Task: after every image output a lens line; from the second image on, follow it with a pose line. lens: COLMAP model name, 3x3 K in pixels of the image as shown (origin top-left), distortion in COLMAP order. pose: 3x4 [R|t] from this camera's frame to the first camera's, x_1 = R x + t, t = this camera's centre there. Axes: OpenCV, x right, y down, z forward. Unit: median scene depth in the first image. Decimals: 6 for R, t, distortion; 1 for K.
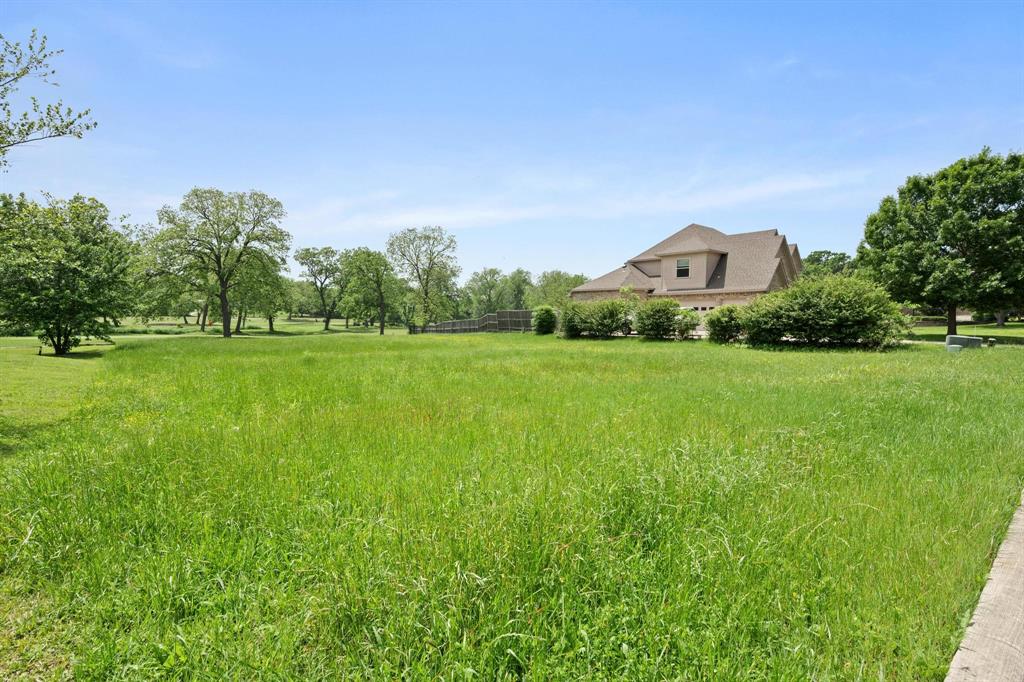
lens RADIAL K [[491.5, 0, 515.8], [0, 491.5, 337.3], [0, 0, 1]] dist [-0.003945, 0.001073]
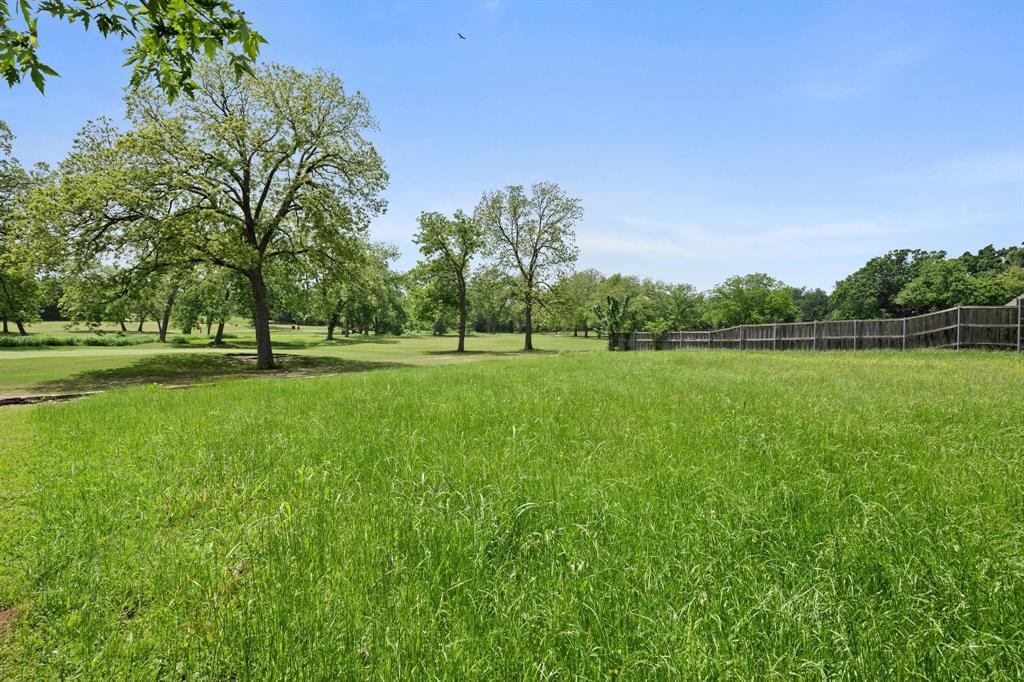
lens RADIAL K [[491.5, 0, 516.7], [0, 491.5, 343.7], [0, 0, 1]] dist [-0.003945, 0.001073]
pose [[0.994330, 0.000779, 0.106332, -0.384160], [-0.000158, 0.999983, -0.005844, -0.009785], [-0.106335, 0.005794, 0.994313, 0.471128]]
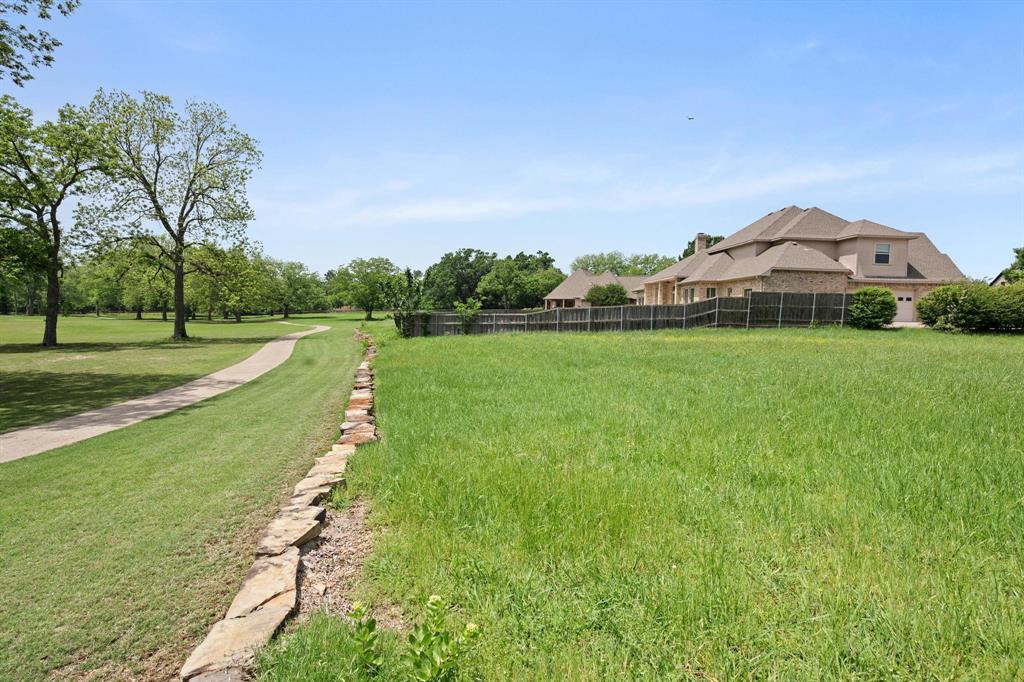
lens RADIAL K [[491.5, 0, 515.7], [0, 491.5, 341.8], [0, 0, 1]] dist [-0.003945, 0.001073]
pose [[0.603502, -0.037502, 0.796479, -0.519486], [0.017819, 0.999278, 0.033549, -0.013701], [-0.797162, -0.006055, 0.603735, 0.654313]]
